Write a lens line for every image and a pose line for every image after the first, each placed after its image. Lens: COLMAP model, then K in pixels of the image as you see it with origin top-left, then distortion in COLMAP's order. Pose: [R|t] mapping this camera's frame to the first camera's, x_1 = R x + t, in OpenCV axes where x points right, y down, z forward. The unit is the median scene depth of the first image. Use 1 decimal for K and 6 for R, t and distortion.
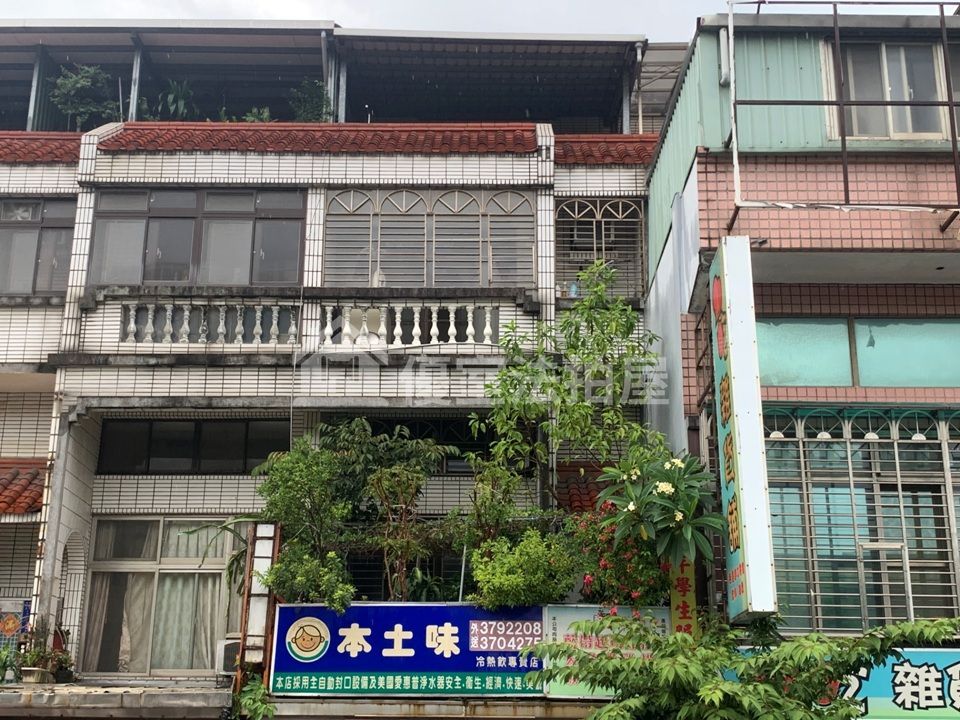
lens RADIAL K [[1334.6, 0, 461.2], [0, 1334.6, 340.2], [0, 0, 1]] dist [0.197566, -0.625650]
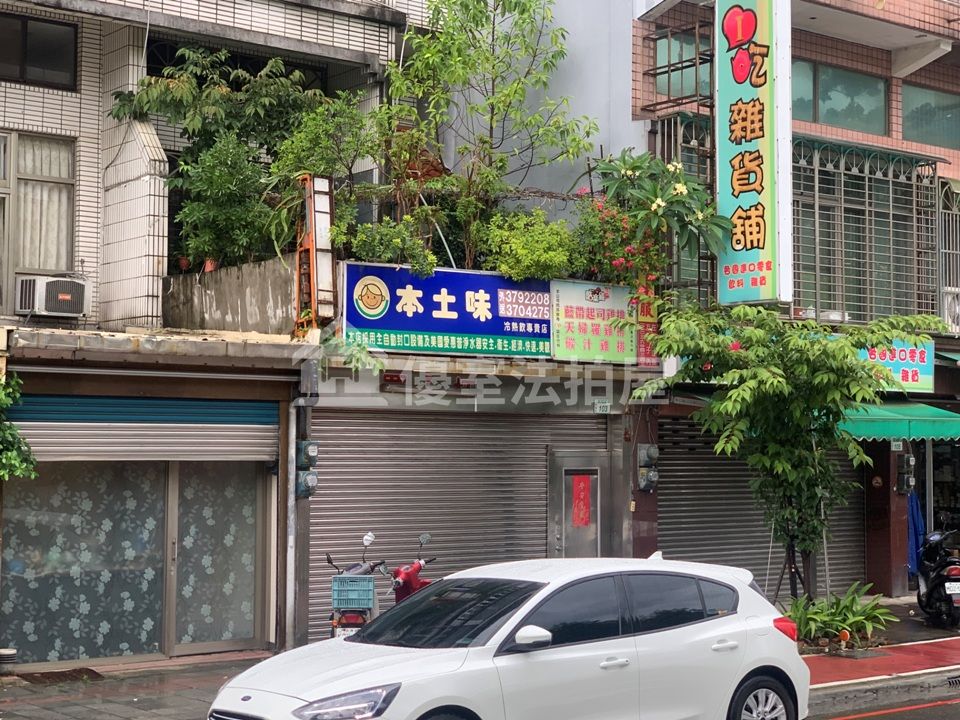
lens RADIAL K [[1677.3, 0, 505.2], [0, 1677.3, 322.9], [0, 0, 1]] dist [-0.040858, 0.882613]
pose [[0.766361, 0.042224, 0.641020, -0.847397], [-0.200108, 0.963883, 0.175744, -0.001060], [-0.610448, -0.262957, 0.747132, -0.006833]]
